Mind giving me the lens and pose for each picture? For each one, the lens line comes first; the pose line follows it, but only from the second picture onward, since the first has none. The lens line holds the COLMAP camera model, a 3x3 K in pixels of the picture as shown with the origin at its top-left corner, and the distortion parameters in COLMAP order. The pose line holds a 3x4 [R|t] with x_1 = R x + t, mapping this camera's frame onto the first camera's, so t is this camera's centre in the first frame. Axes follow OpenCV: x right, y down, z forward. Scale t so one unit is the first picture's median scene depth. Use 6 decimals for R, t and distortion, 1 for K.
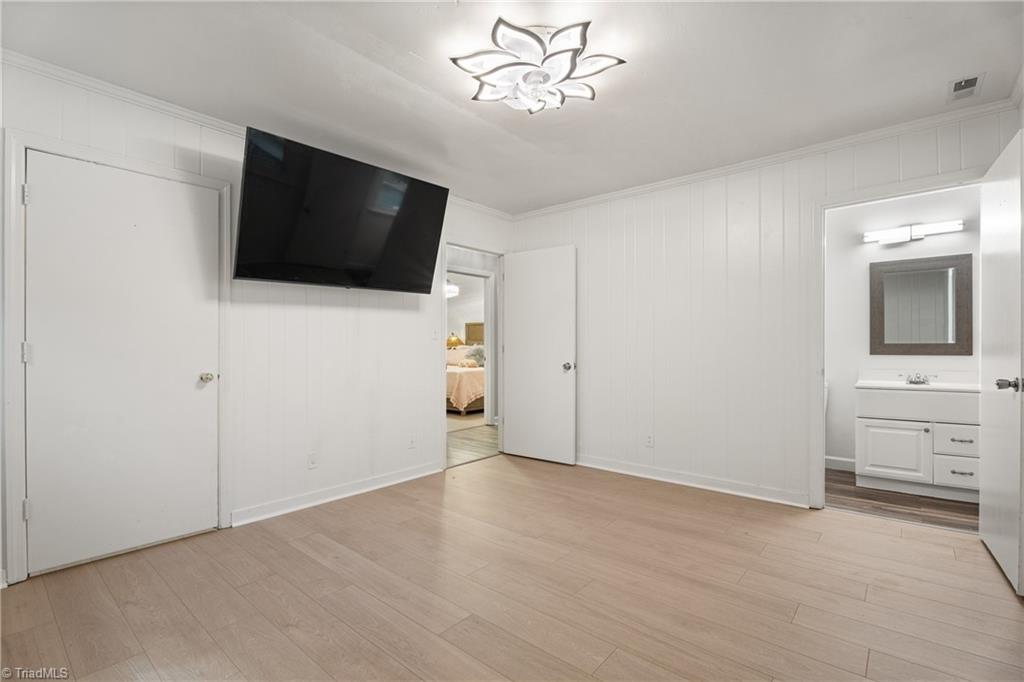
lens RADIAL K [[456.3, 0, 505.6], [0, 456.3, 345.7], [0, 0, 1]] dist [0.002979, 0.000021]
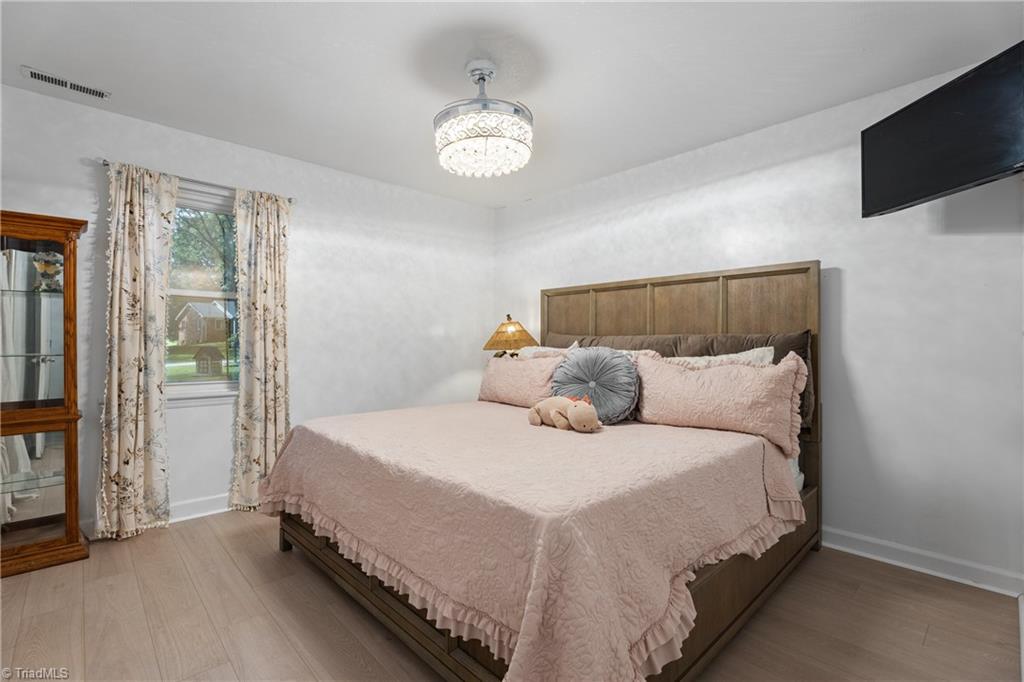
lens RADIAL K [[456.3, 0, 511.7], [0, 456.3, 341.6], [0, 0, 1]] dist [0.002979, 0.000021]
pose [[0.994291, 0.002642, -0.106670, -0.073528], [-0.003321, 0.999975, -0.006184, -0.002585], [0.106651, 0.006503, 0.994275, 0.628064]]
